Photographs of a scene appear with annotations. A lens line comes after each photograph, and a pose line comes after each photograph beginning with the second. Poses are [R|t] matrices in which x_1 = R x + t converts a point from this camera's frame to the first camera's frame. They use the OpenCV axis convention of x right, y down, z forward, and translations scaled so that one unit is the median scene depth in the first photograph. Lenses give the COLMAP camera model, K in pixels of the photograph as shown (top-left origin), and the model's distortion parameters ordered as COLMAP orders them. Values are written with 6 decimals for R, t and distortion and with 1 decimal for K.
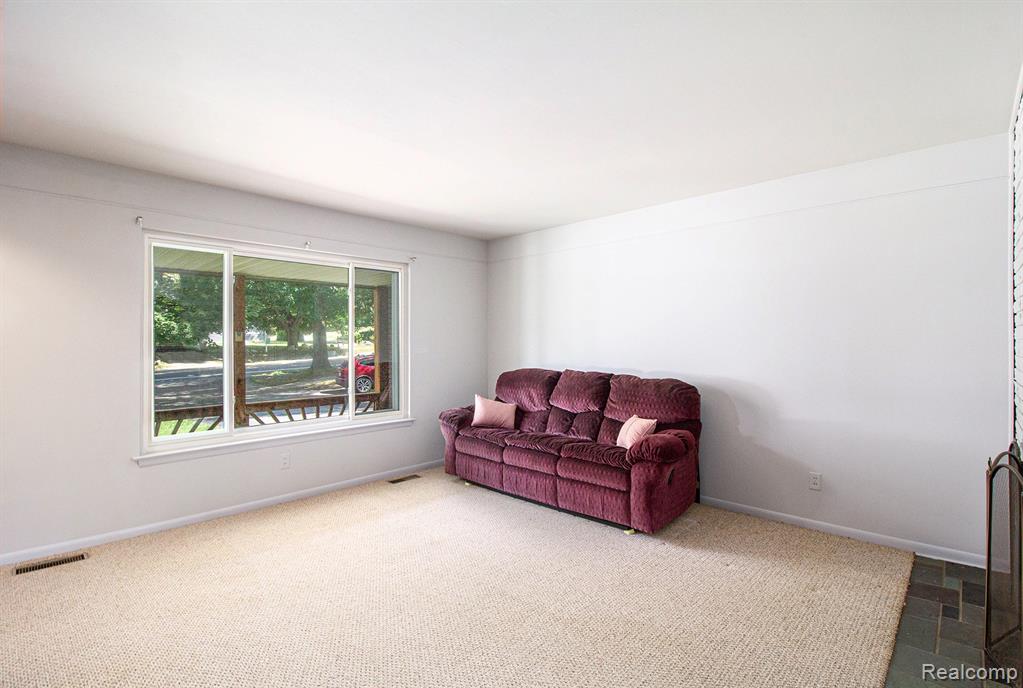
lens RADIAL K [[484.0, 0, 511.5], [0, 484.0, 344.0], [0, 0, 1]] dist [0.000247, -0.000267]
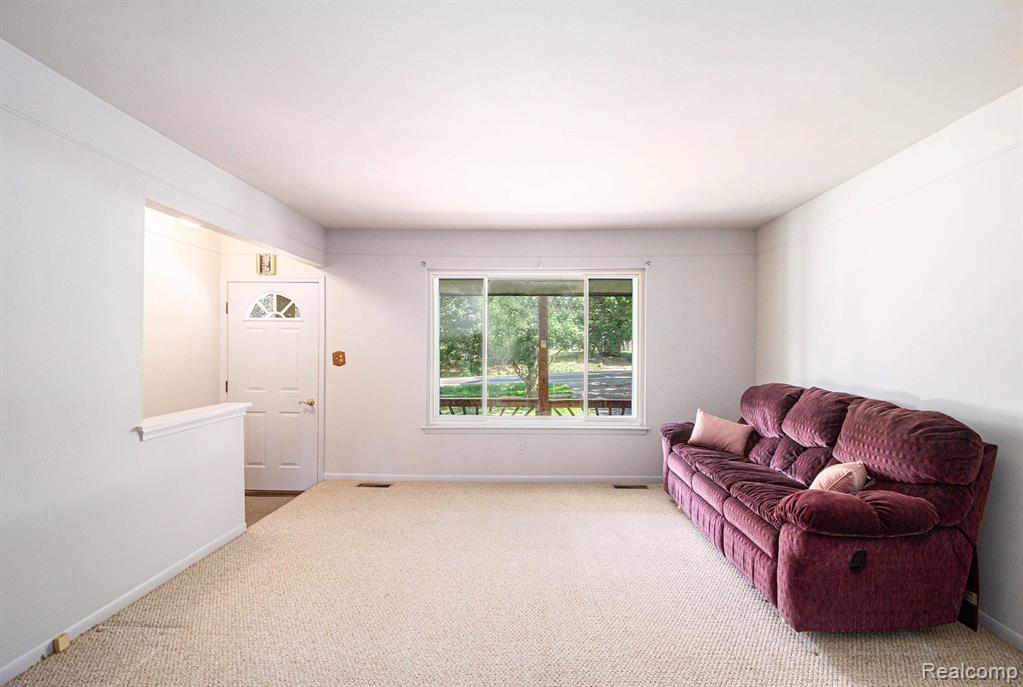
lens RADIAL K [[470.8, 0, 516.1], [0, 470.8, 364.2], [0, 0, 1]] dist [-0.000628, -0.000206]
pose [[0.683161, 0.027755, -0.729741, 0.352836], [-0.007515, 0.999492, 0.030980, -0.002094], [0.730230, -0.015681, 0.683022, 0.187171]]
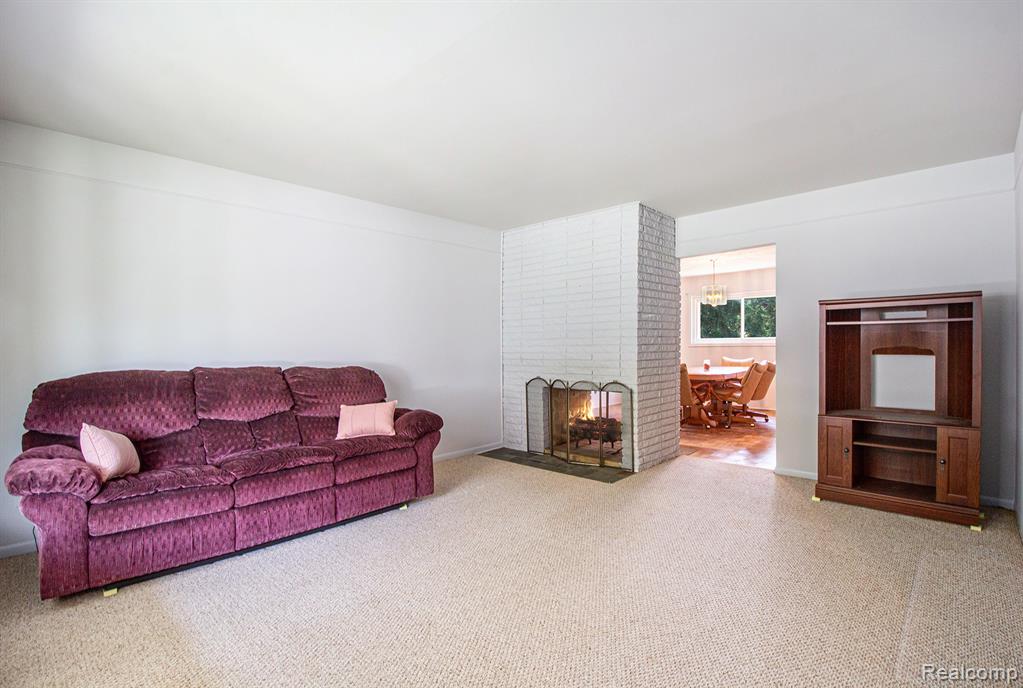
lens RADIAL K [[484.0, 0, 511.5], [0, 484.0, 344.0], [0, 0, 1]] dist [0.000247, -0.000267]
pose [[0.011796, 0.001836, 0.999929, -0.634733], [0.008946, 0.999958, -0.001942, 0.025755], [-0.999890, 0.008969, 0.011779, 0.577577]]
